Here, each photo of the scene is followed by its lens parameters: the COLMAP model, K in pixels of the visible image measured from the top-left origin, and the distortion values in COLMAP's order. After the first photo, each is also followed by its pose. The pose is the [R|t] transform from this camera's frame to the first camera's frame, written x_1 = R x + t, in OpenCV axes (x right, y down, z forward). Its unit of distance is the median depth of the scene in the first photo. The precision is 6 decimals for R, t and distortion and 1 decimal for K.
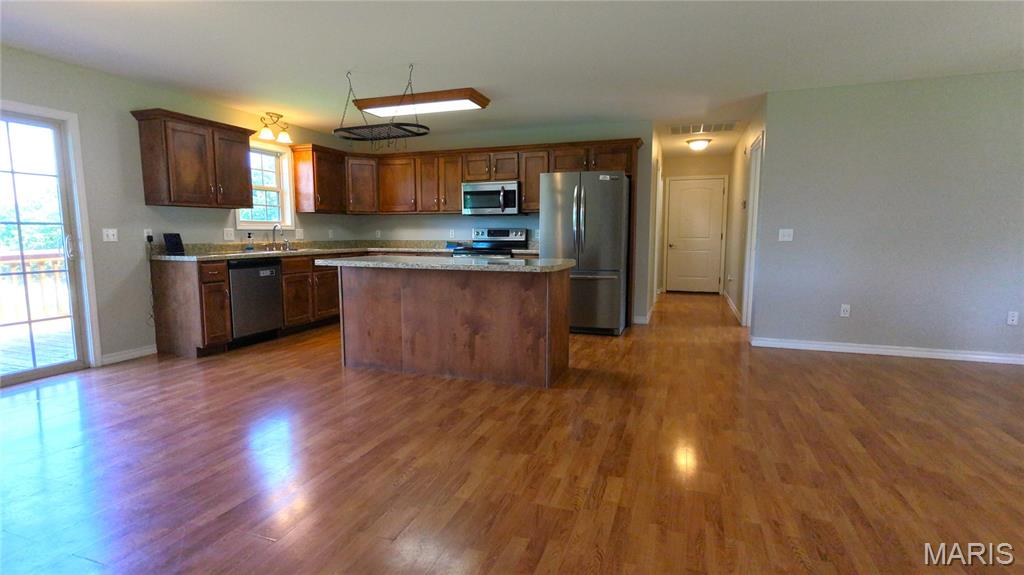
lens RADIAL K [[489.9, 0, 512.0], [0, 489.9, 287.5], [0, 0, 1]] dist [0.000516, 0.001467]
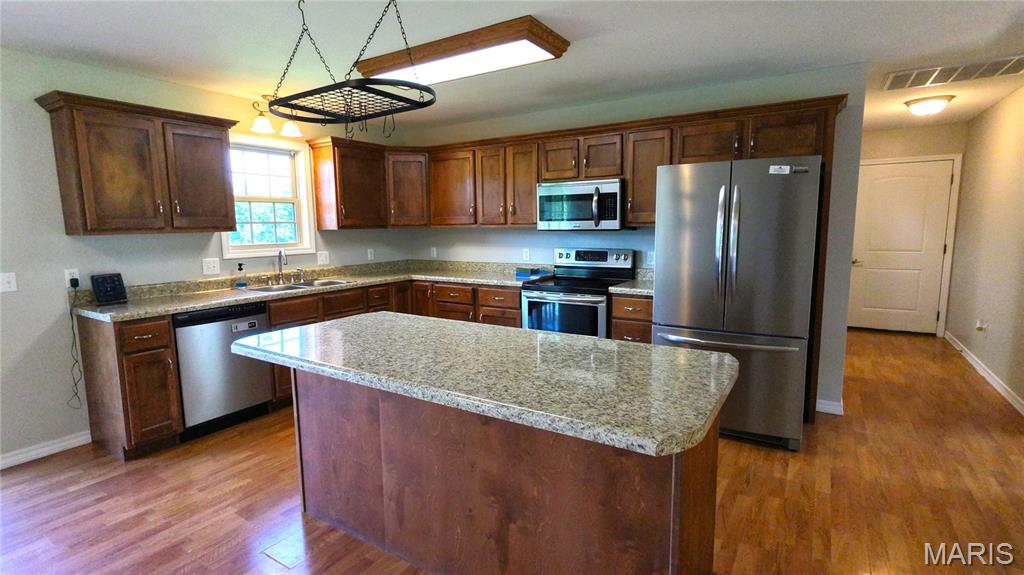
lens RADIAL K [[489.9, 0, 512.0], [0, 489.9, 287.5], [0, 0, 1]] dist [0.000516, 0.001467]
pose [[0.975026, 0.017121, -0.221431, 0.020075], [-0.012821, 0.999701, 0.020843, -0.098104], [0.221722, -0.017483, 0.974953, 0.387771]]
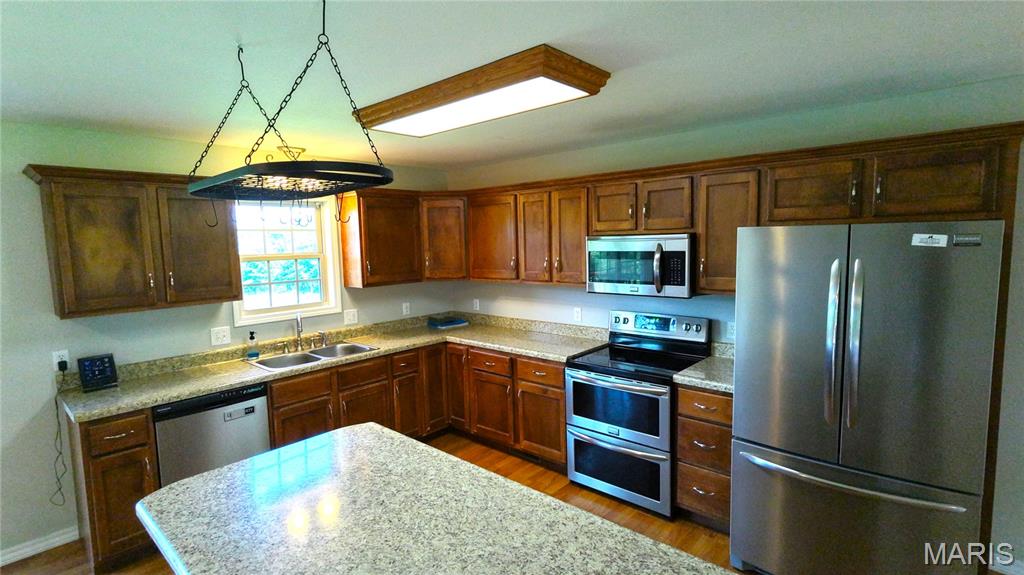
lens RADIAL K [[489.9, 0, 512.0], [0, 489.9, 287.5], [0, 0, 1]] dist [0.000516, 0.001467]
pose [[0.926418, 0.015245, -0.376188, 0.037196], [-0.018464, 0.999817, -0.004951, -0.177775], [0.376044, 0.011532, 0.926530, 0.531204]]
